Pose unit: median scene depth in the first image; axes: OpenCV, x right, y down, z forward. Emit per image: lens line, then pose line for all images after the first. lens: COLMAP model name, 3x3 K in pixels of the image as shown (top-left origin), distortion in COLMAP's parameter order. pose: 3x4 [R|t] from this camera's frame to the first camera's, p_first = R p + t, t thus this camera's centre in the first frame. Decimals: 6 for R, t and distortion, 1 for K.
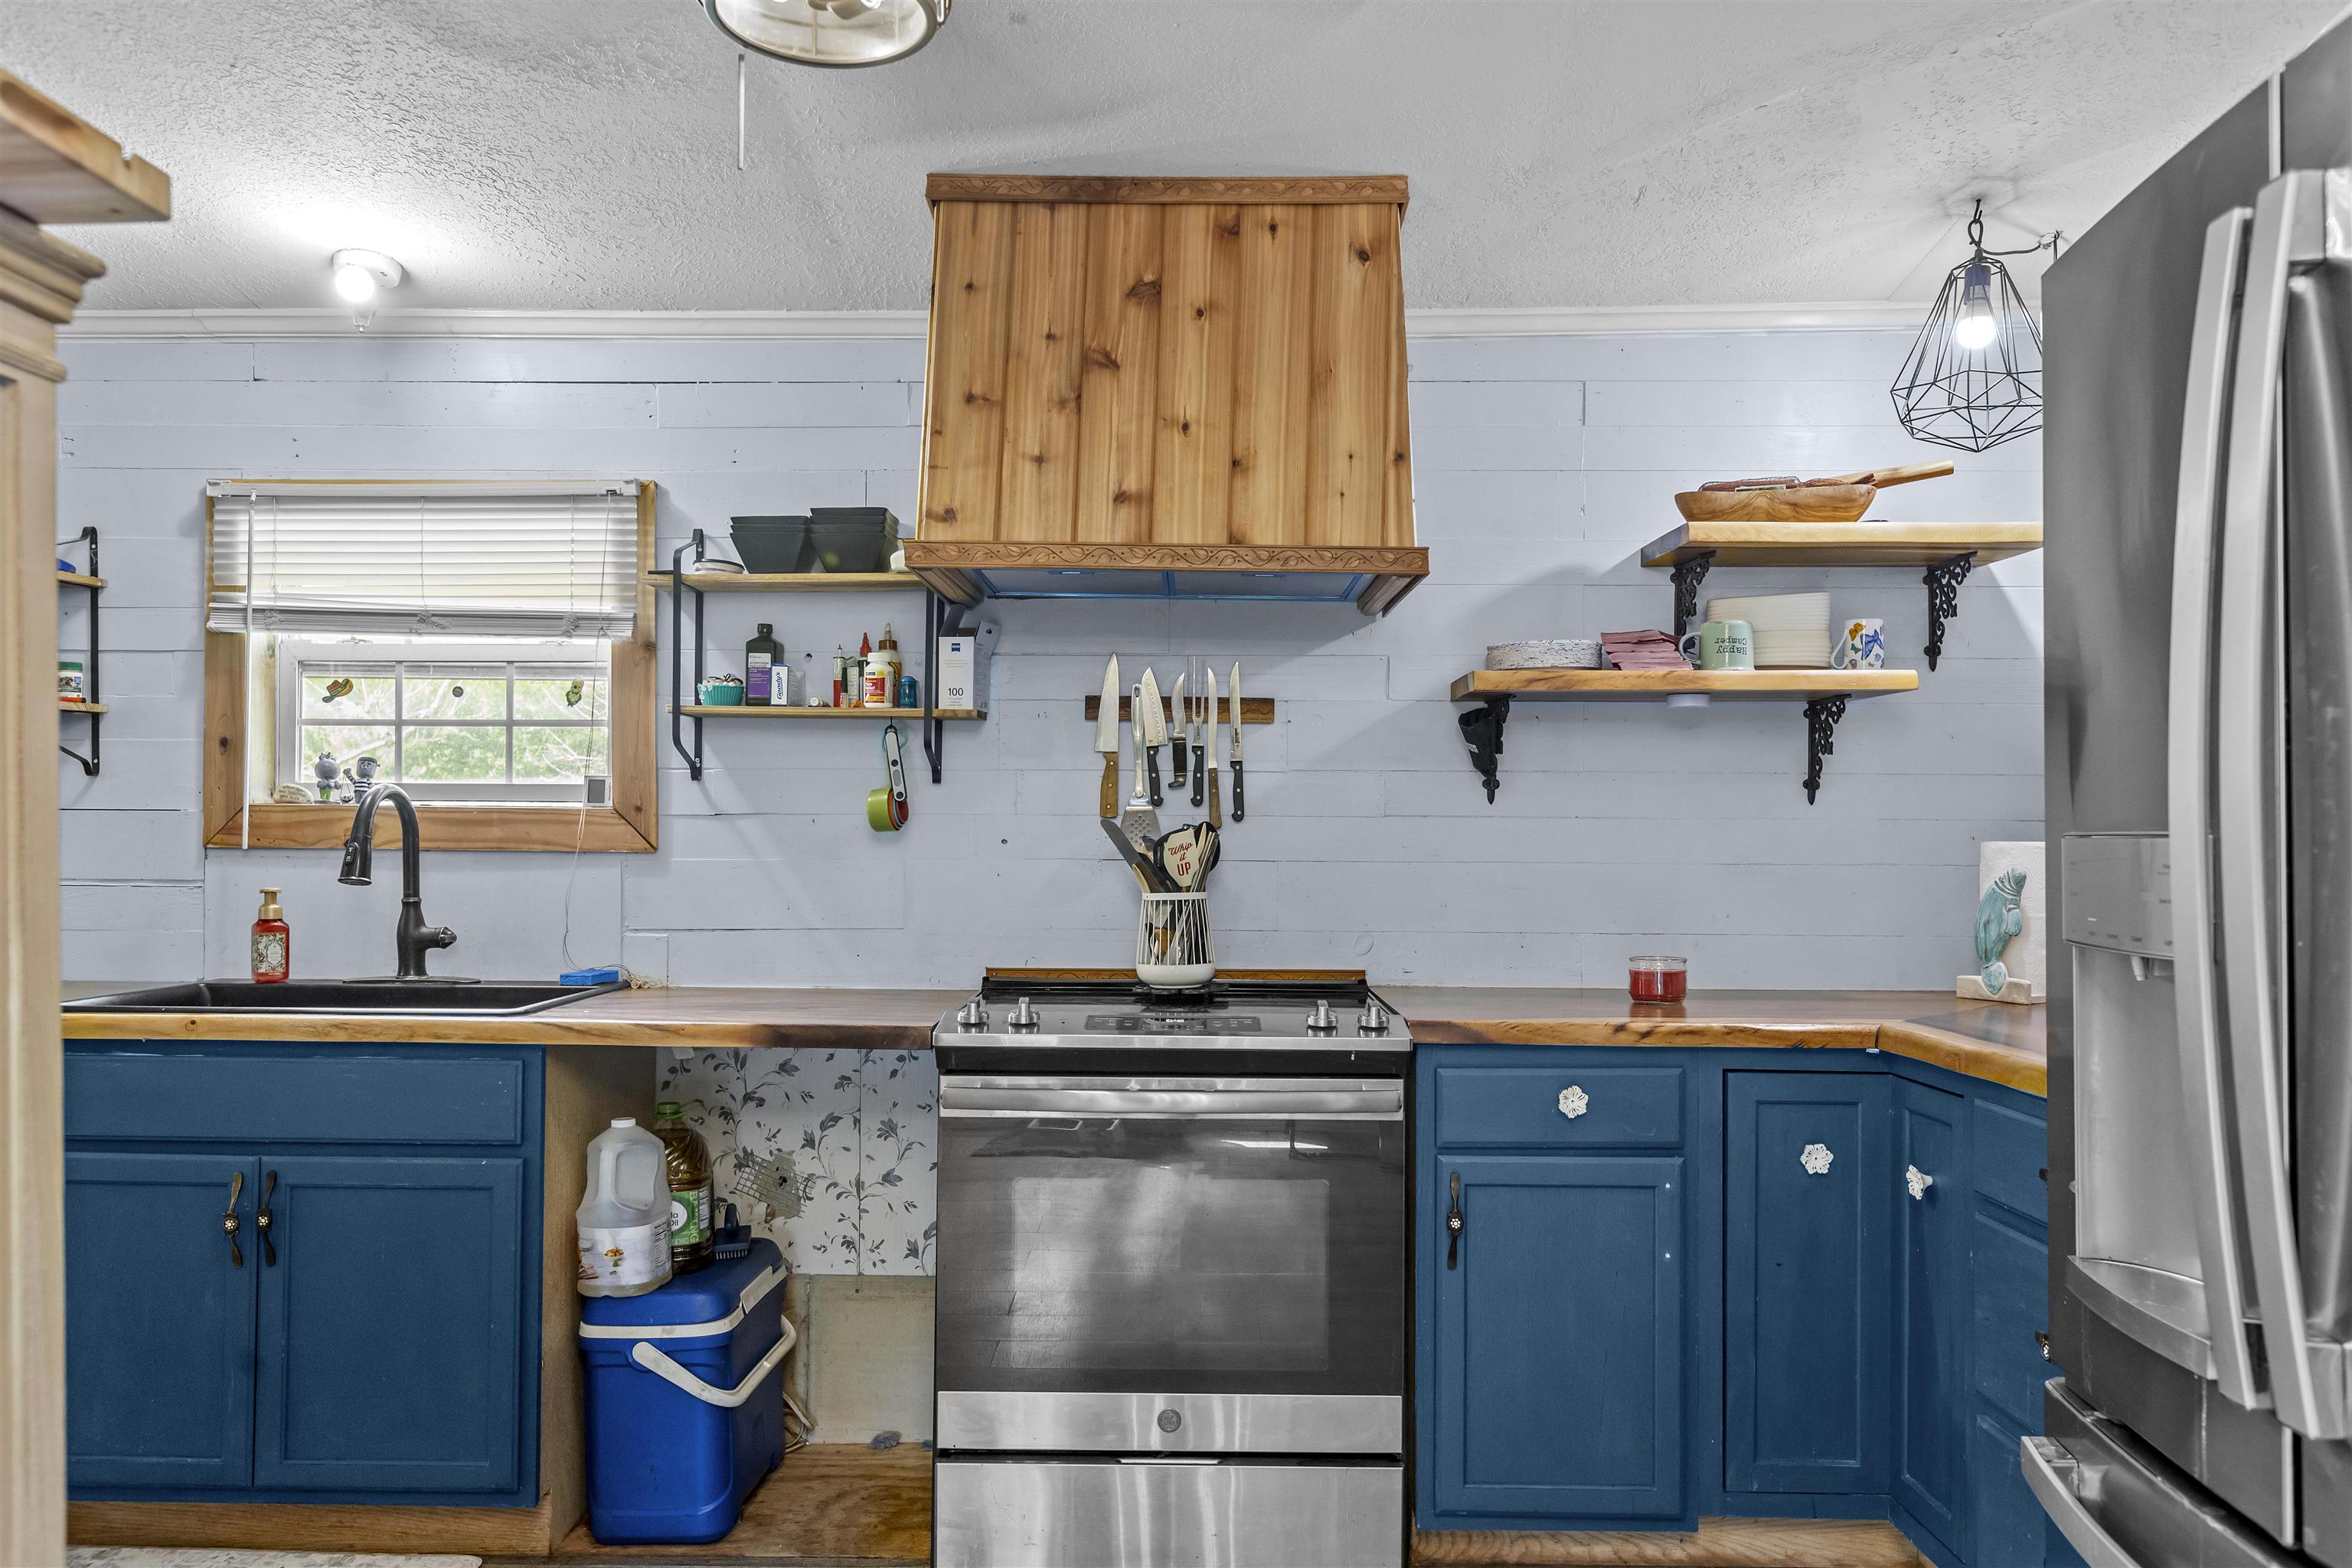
lens RADIAL K [[1695.9, 0, 1181.6], [0, 1695.9, 785.2], [0, 0, 1]] dist [0.004513, -0.000132]
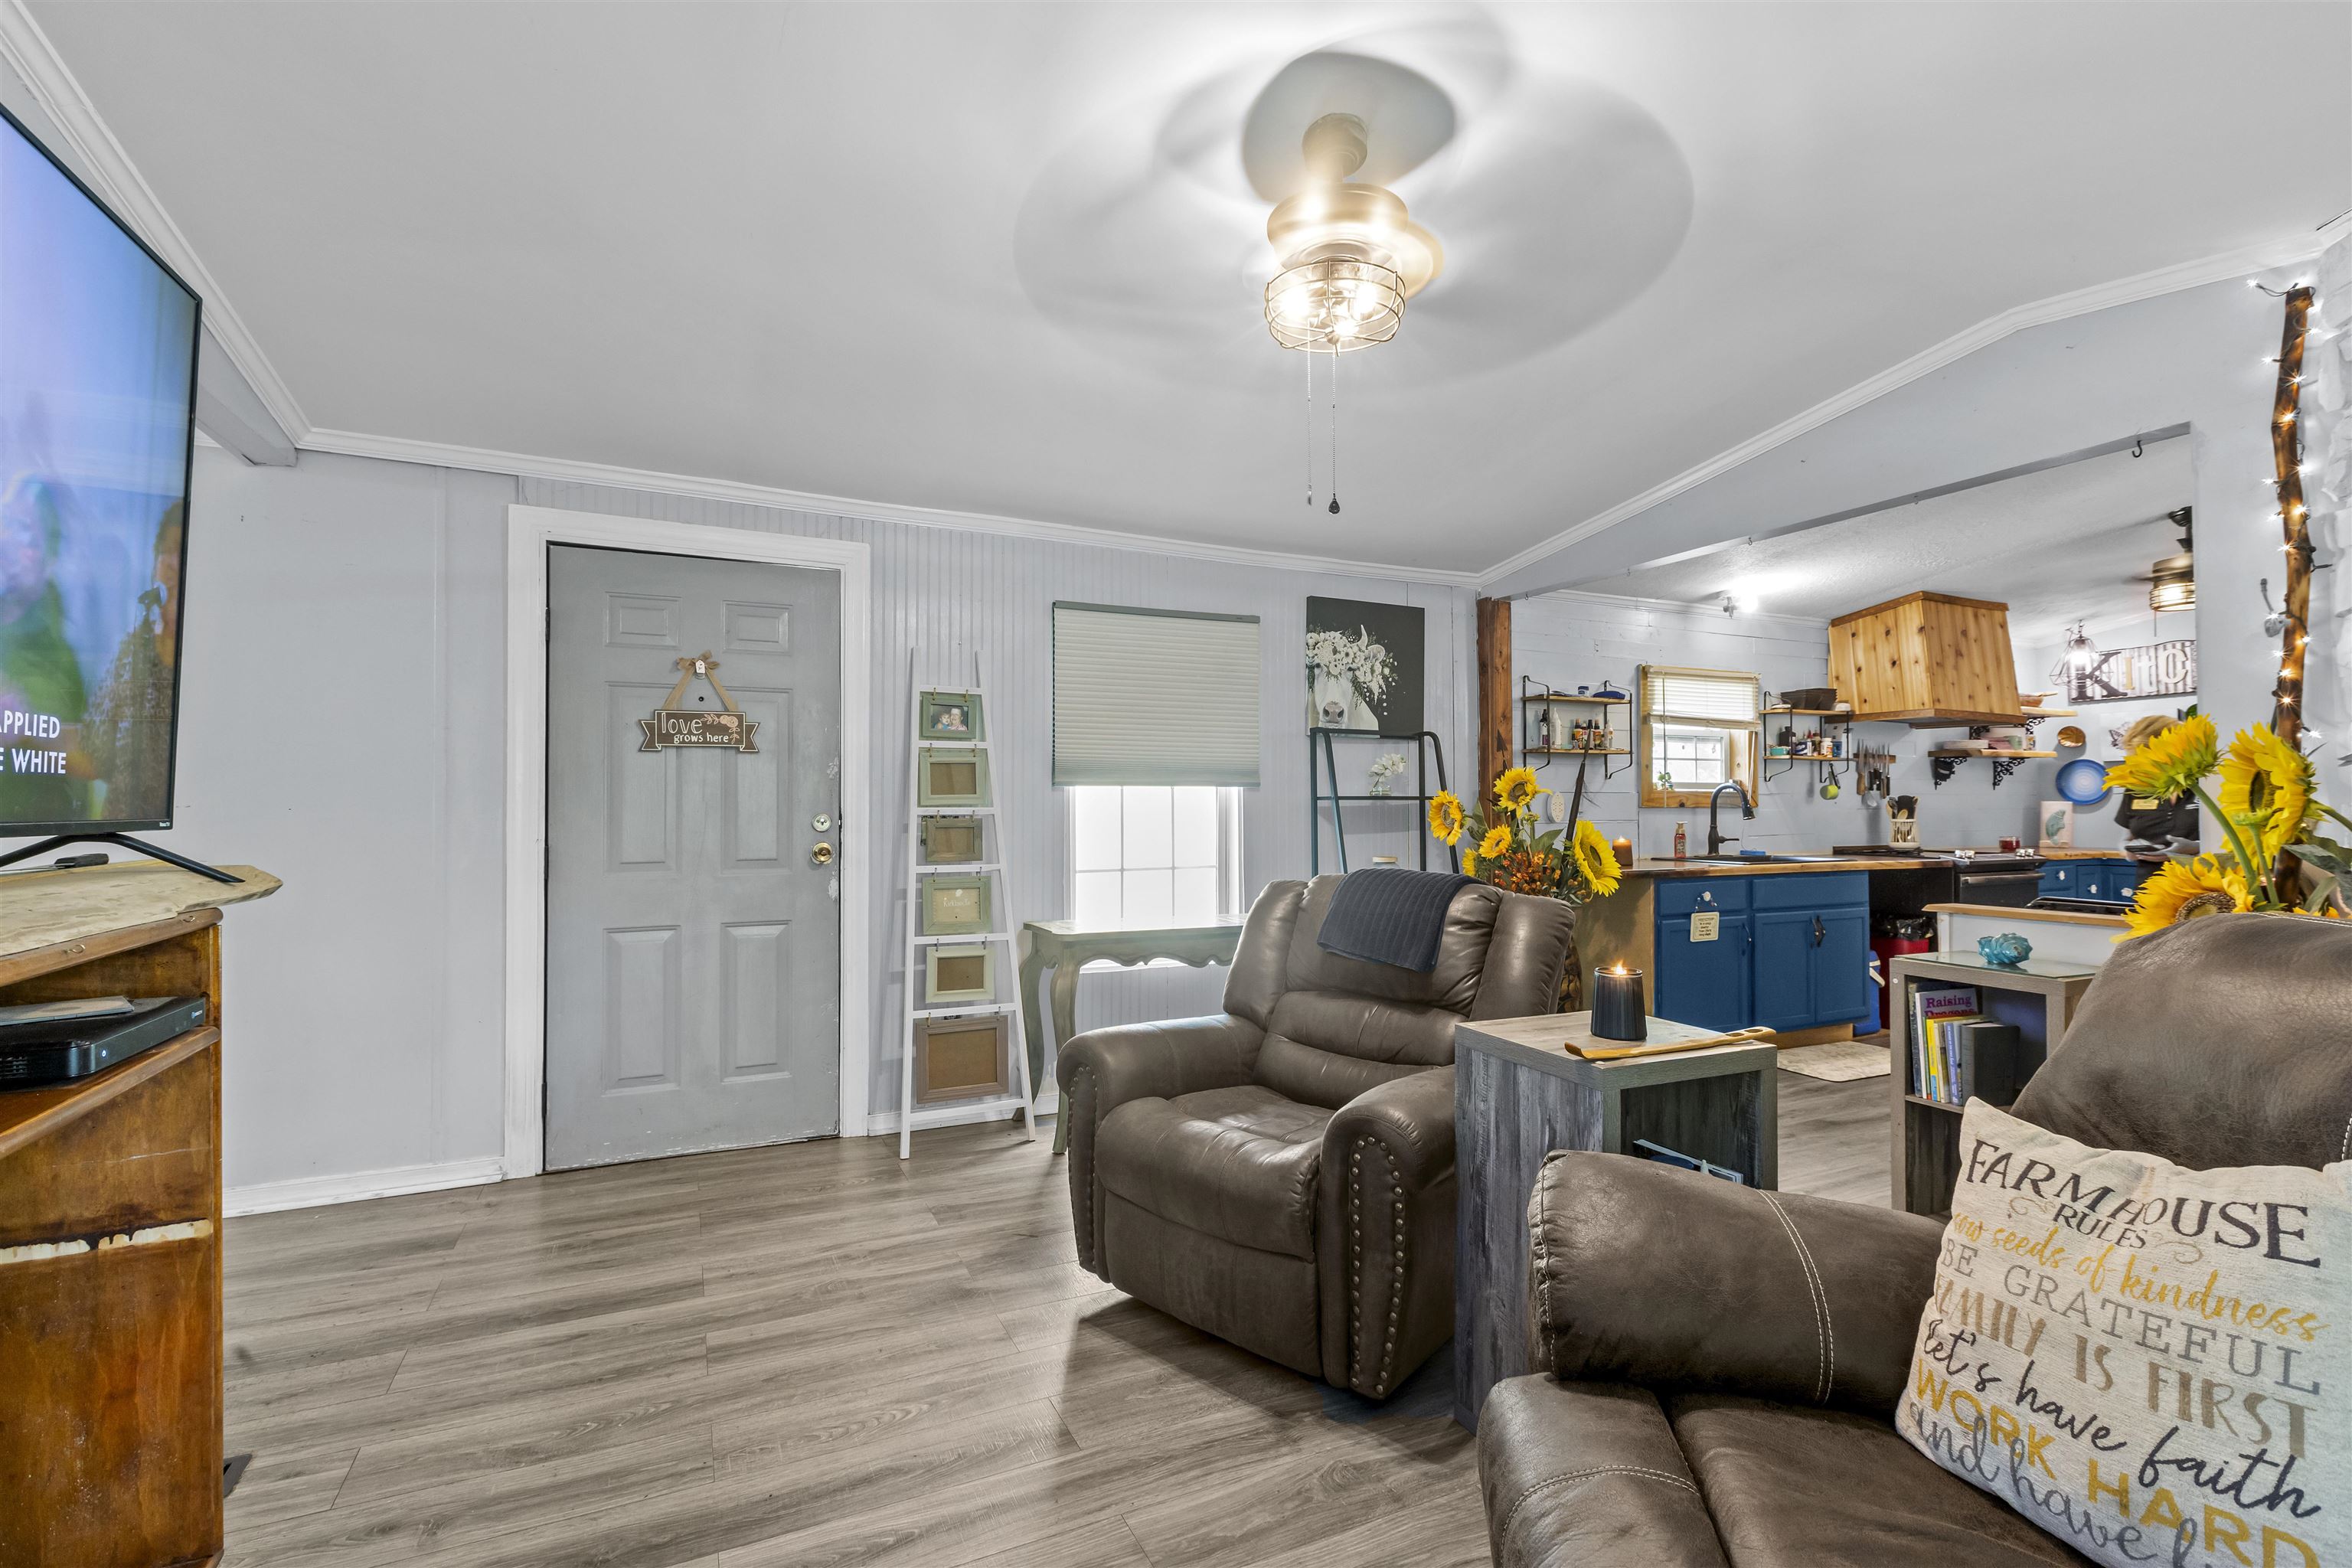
lens RADIAL K [[1053.0, 0, 1162.9], [0, 1053.0, 783.4], [0, 0, 1]] dist [0.006753, -0.003144]
pose [[0.900389, 0.001353, 0.435083, -1.943793], [-0.007709, 0.999888, 0.012846, -0.014929], [-0.435017, -0.014921, 0.900299, -0.129416]]
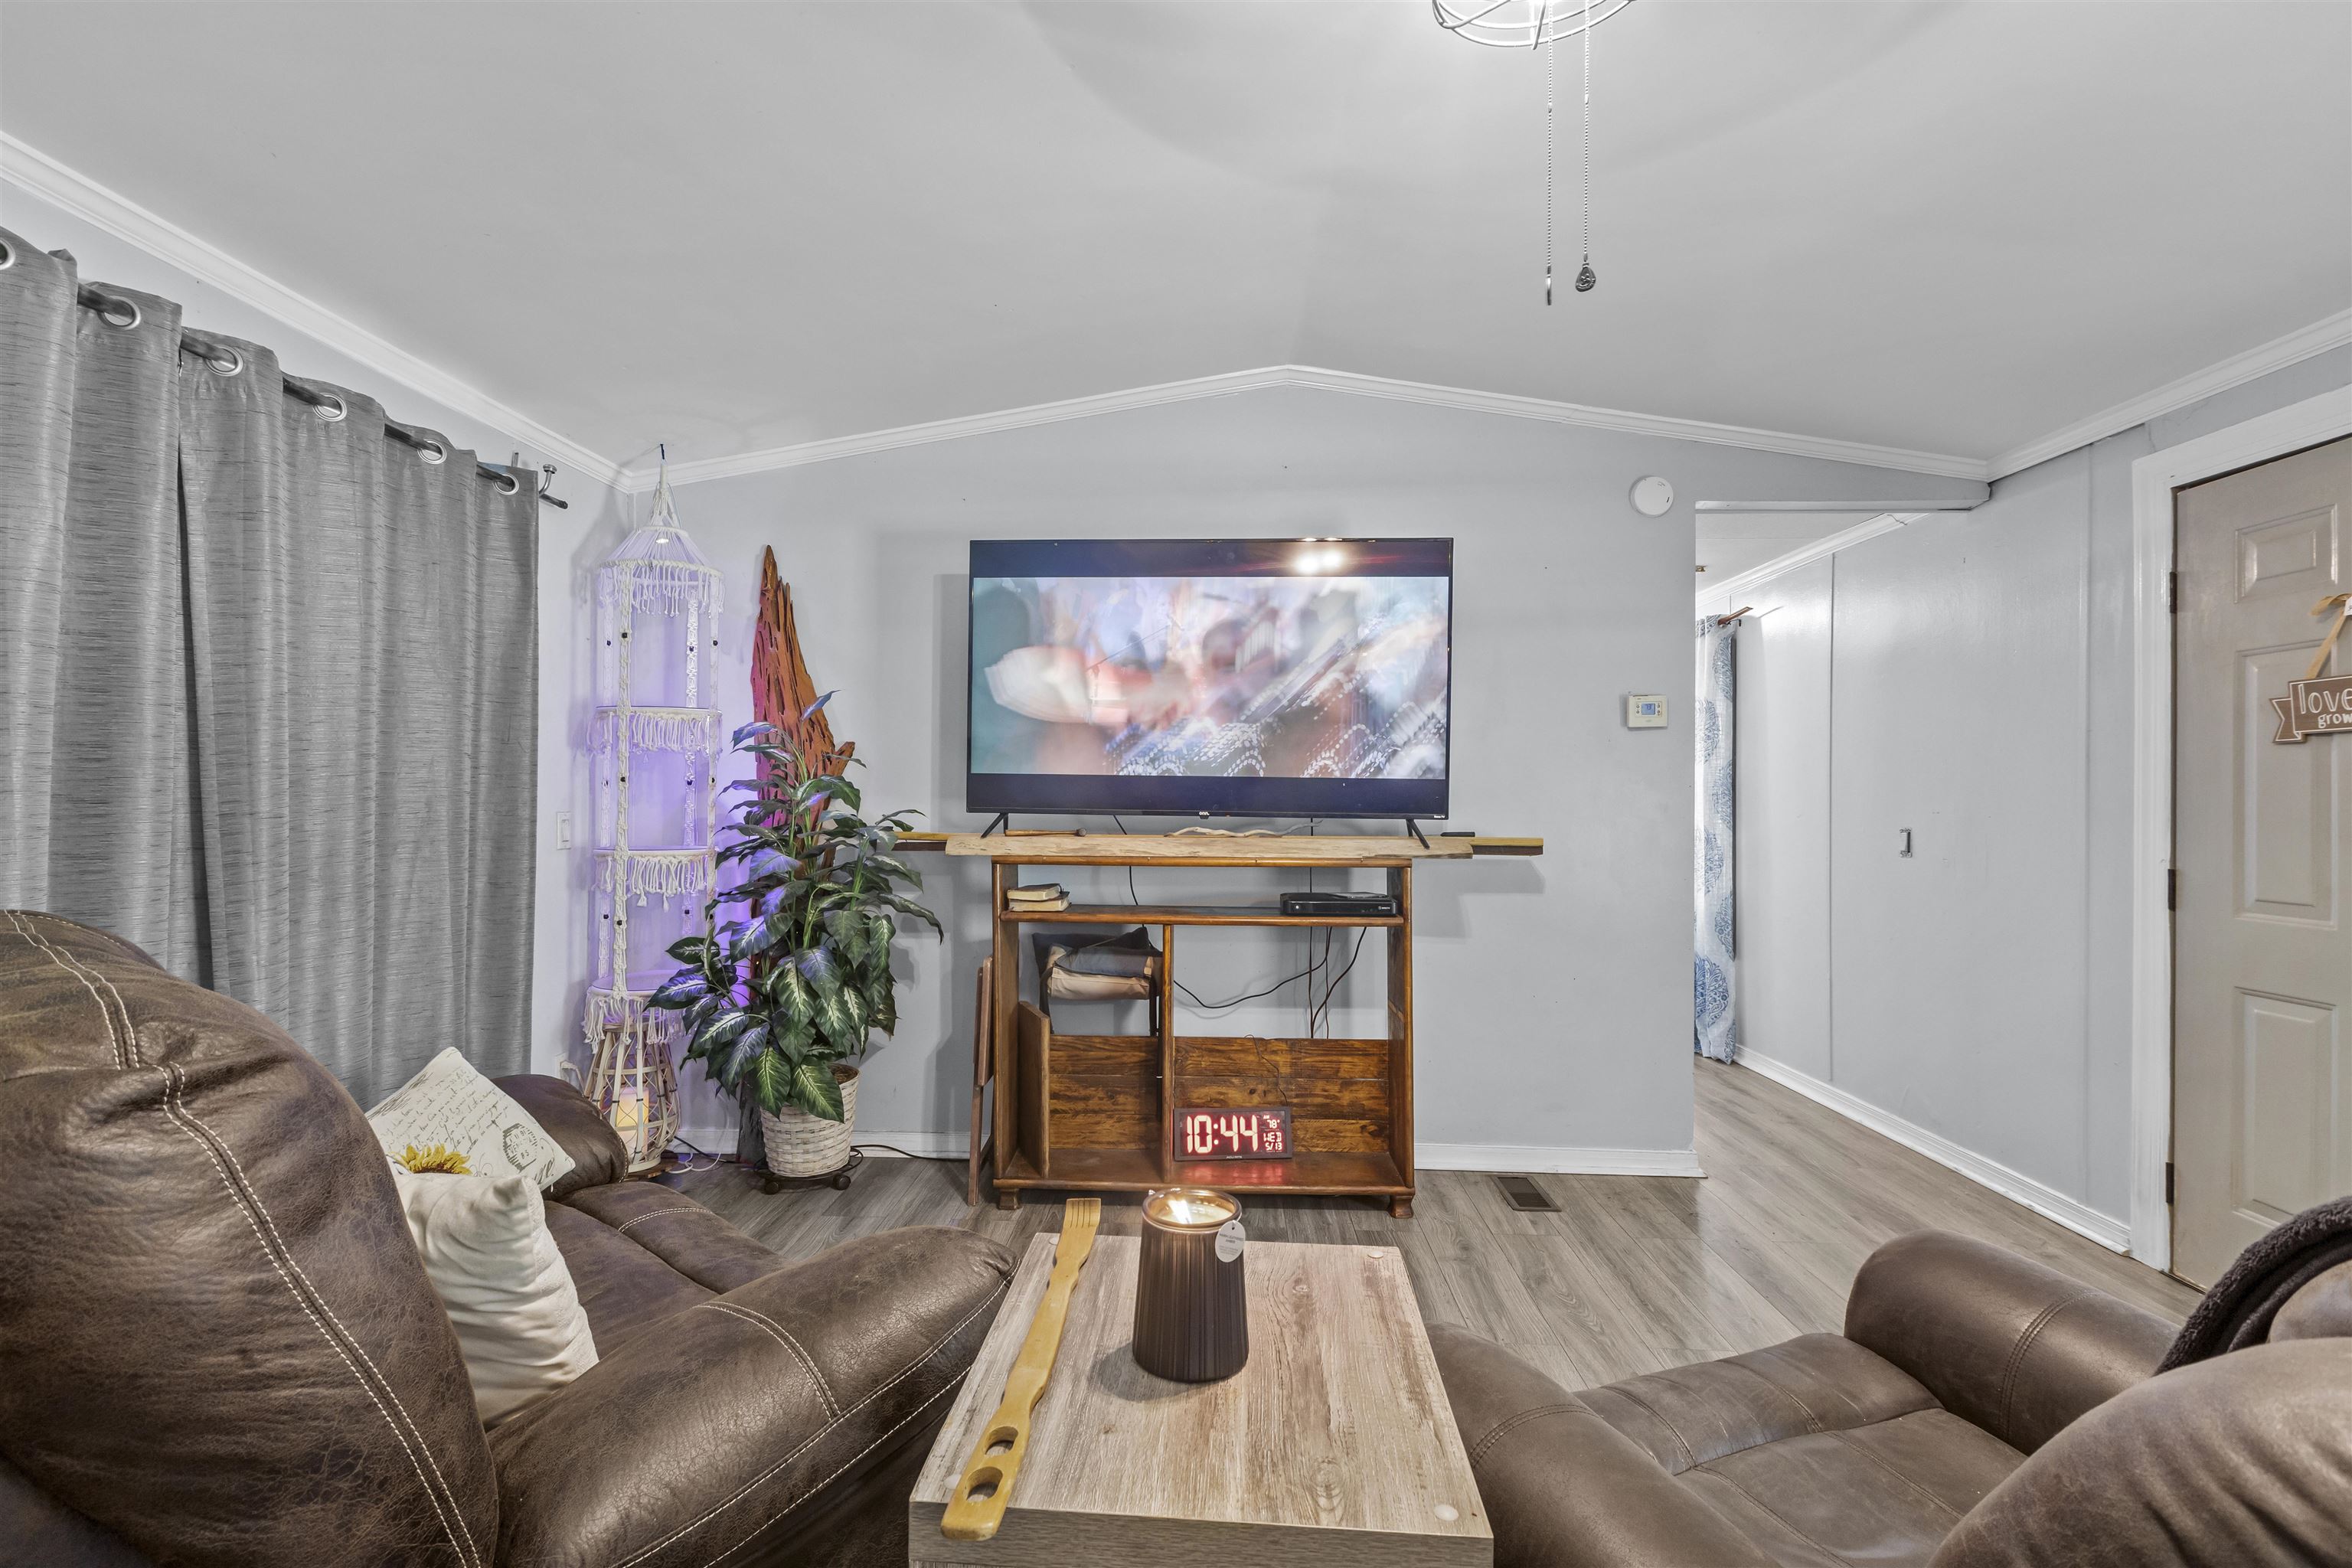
lens RADIAL K [[1053.0, 0, 1178.1], [0, 1053.0, 790.3], [0, 0, 1]] dist [0.006753, -0.003144]
pose [[-0.048194, -0.011374, -0.998773, -1.169155], [0.023908, 0.999636, -0.012537, -0.005775], [0.998552, -0.024483, -0.047905, 0.326517]]
